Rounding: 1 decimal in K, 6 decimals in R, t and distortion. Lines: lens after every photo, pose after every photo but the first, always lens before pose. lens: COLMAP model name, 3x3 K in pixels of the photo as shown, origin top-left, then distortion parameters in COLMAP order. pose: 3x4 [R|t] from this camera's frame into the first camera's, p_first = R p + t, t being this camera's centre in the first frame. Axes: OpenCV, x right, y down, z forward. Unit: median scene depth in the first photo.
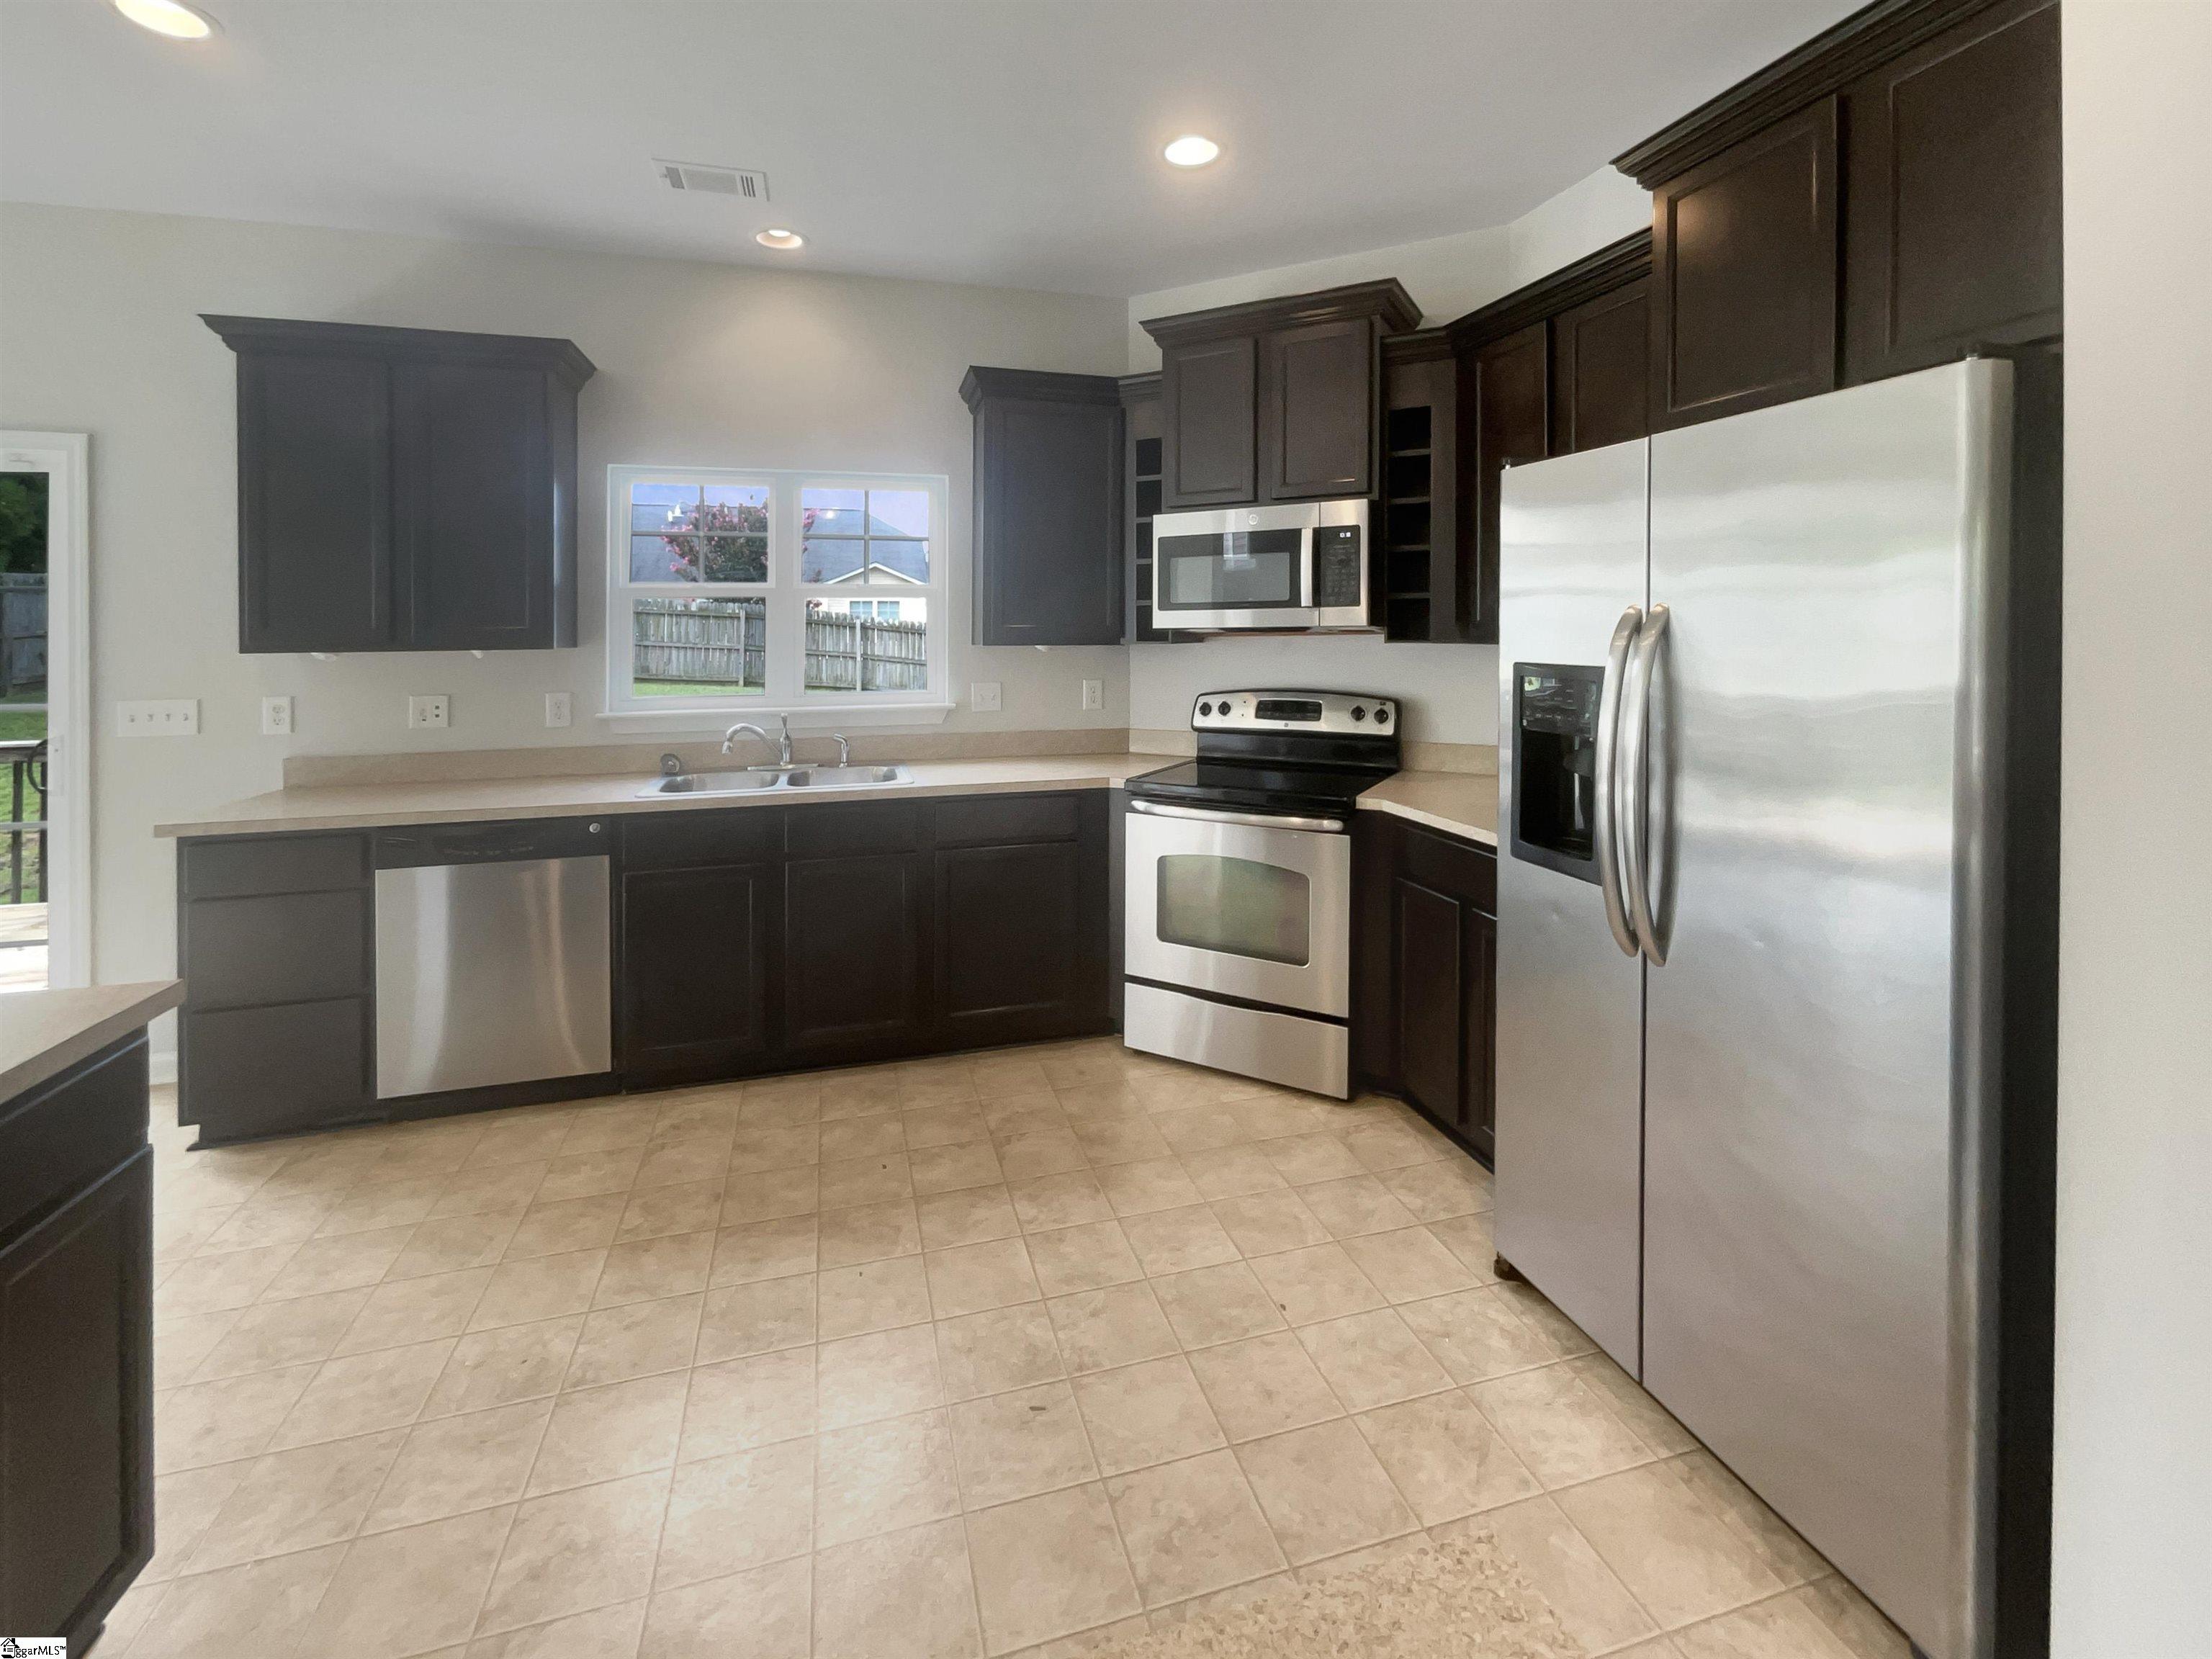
lens RADIAL K [[963.3, 0, 1106.4], [0, 963.3, 752.3], [0, 0, 1]] dist [0.000270, 0.000235]
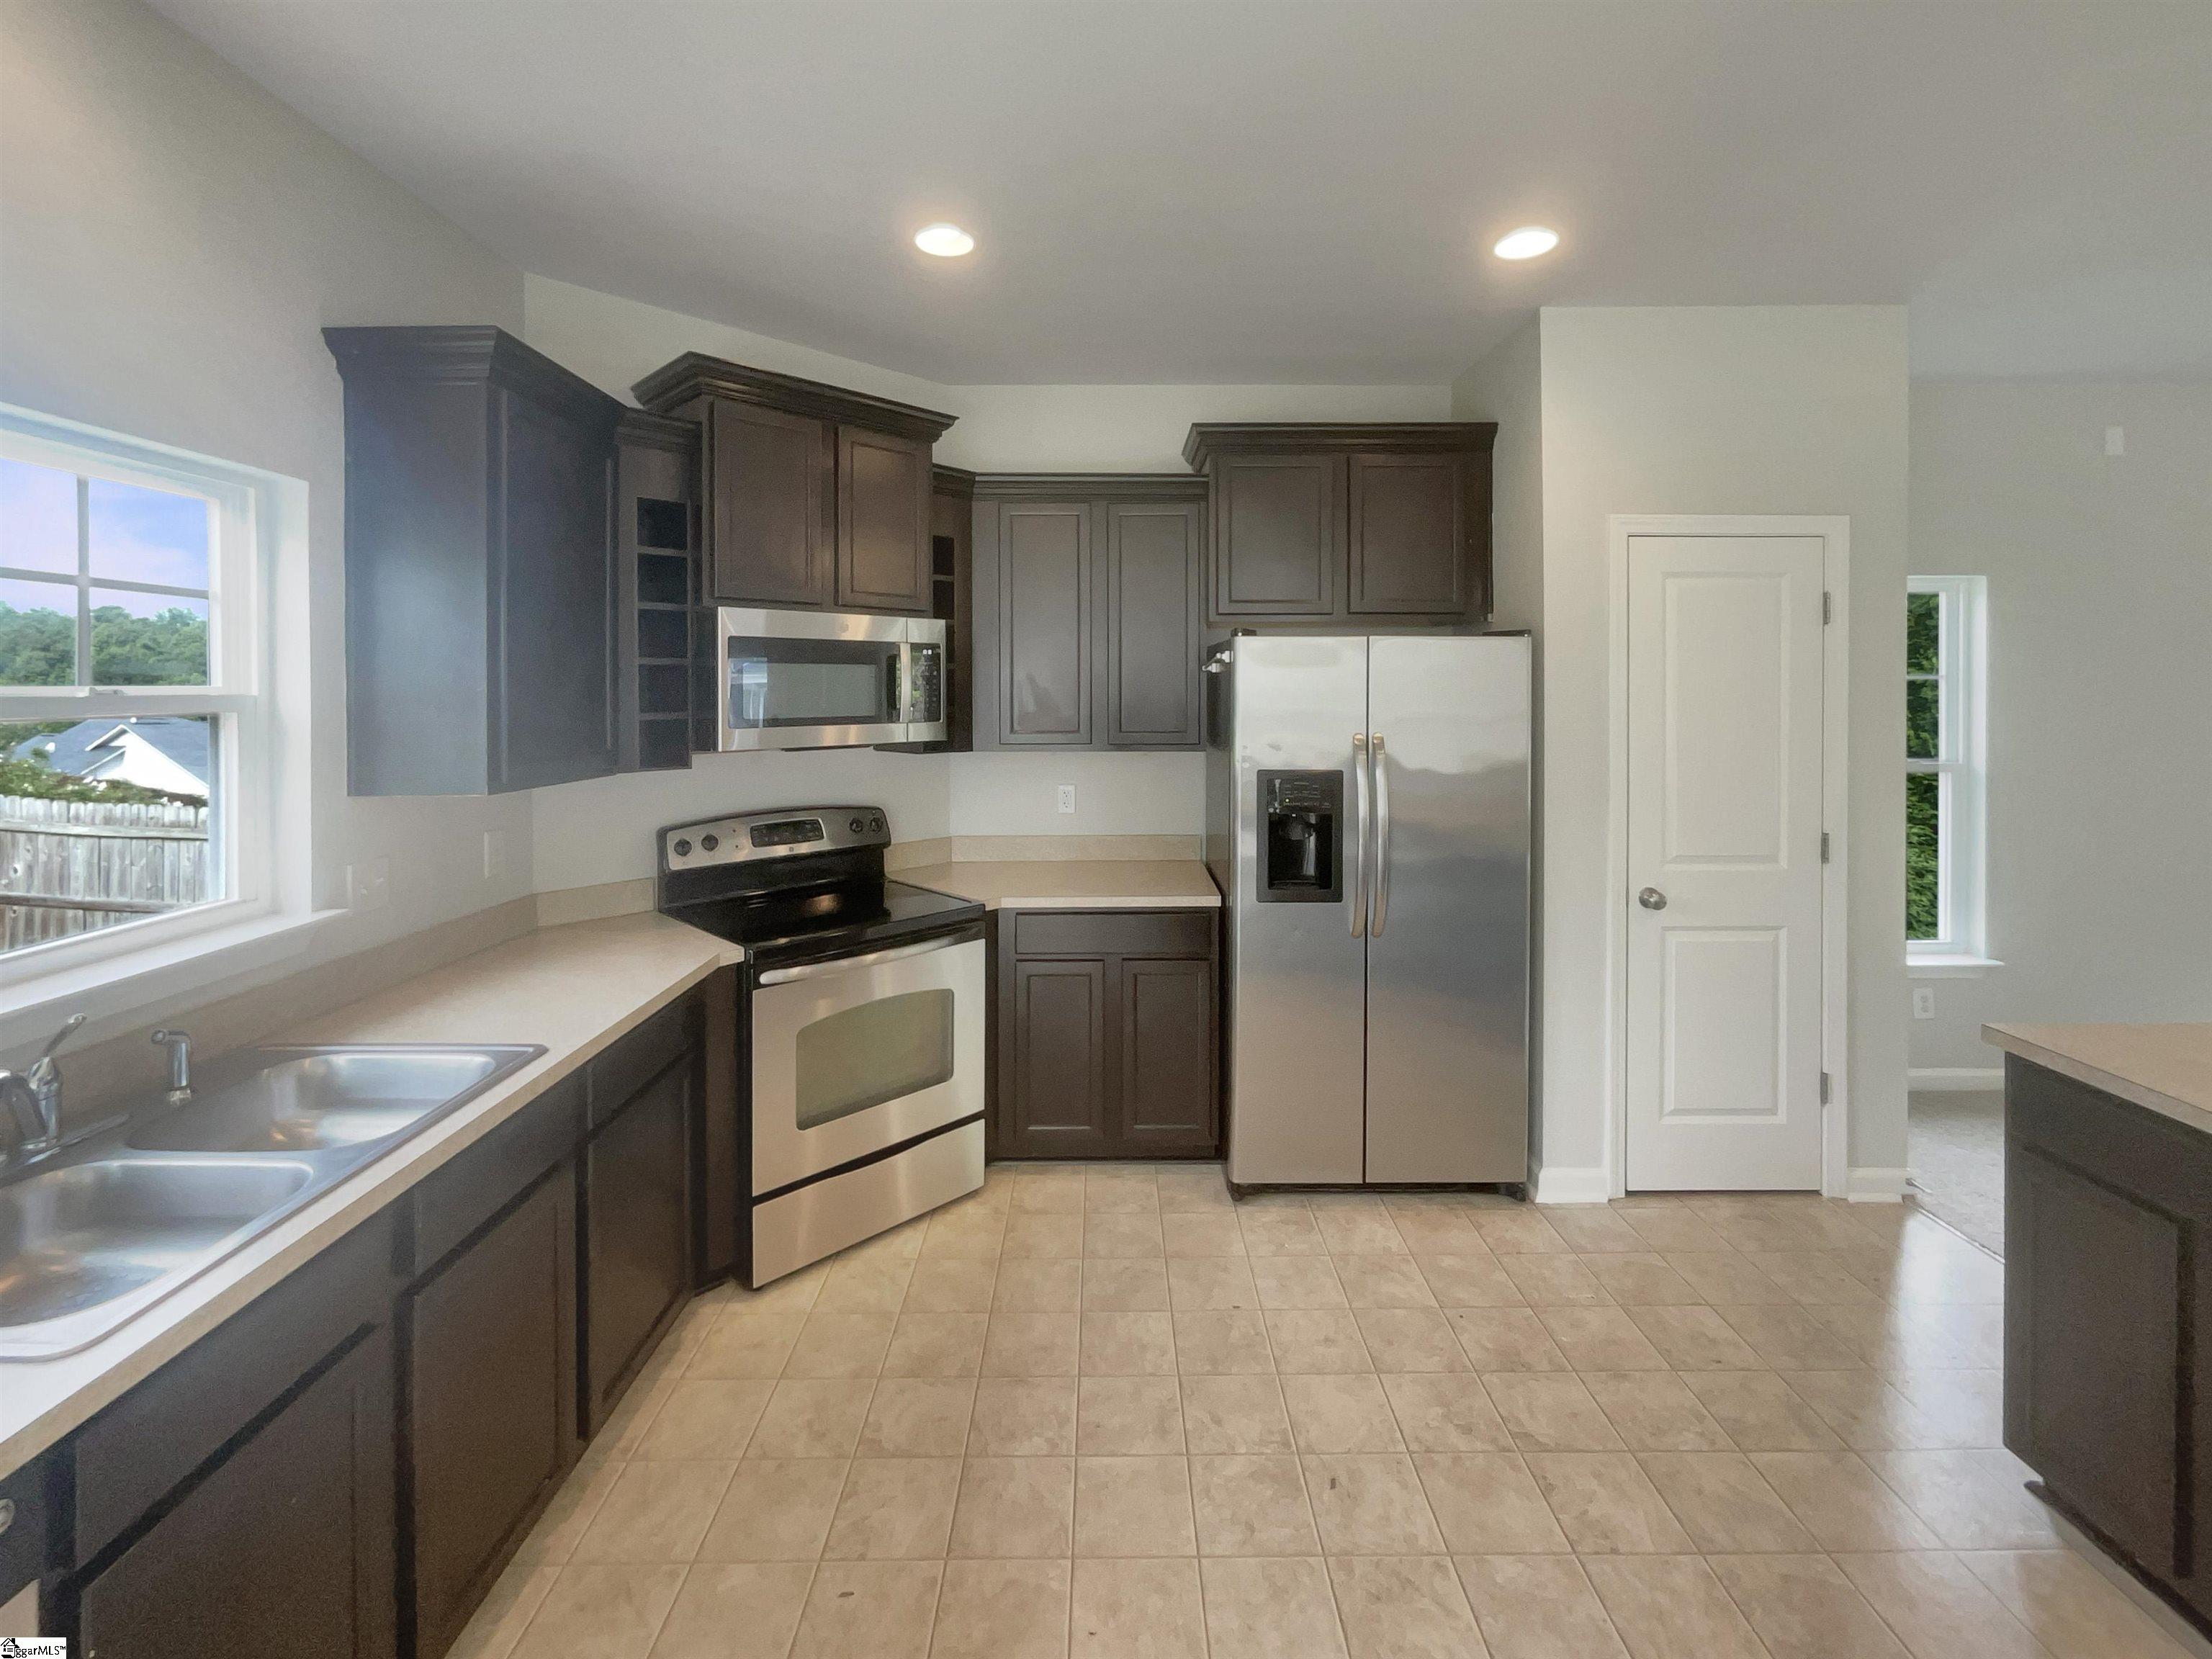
lens RADIAL K [[947.8, 0, 1106.0], [0, 947.8, 829.5], [0, 0, 1]] dist [0.000863, 0.000083]
pose [[0.268704, -0.131360, 0.954224, -0.801022], [0.118202, 0.987667, 0.102679, -0.143703], [-0.955943, 0.085201, 0.280917, 0.659901]]
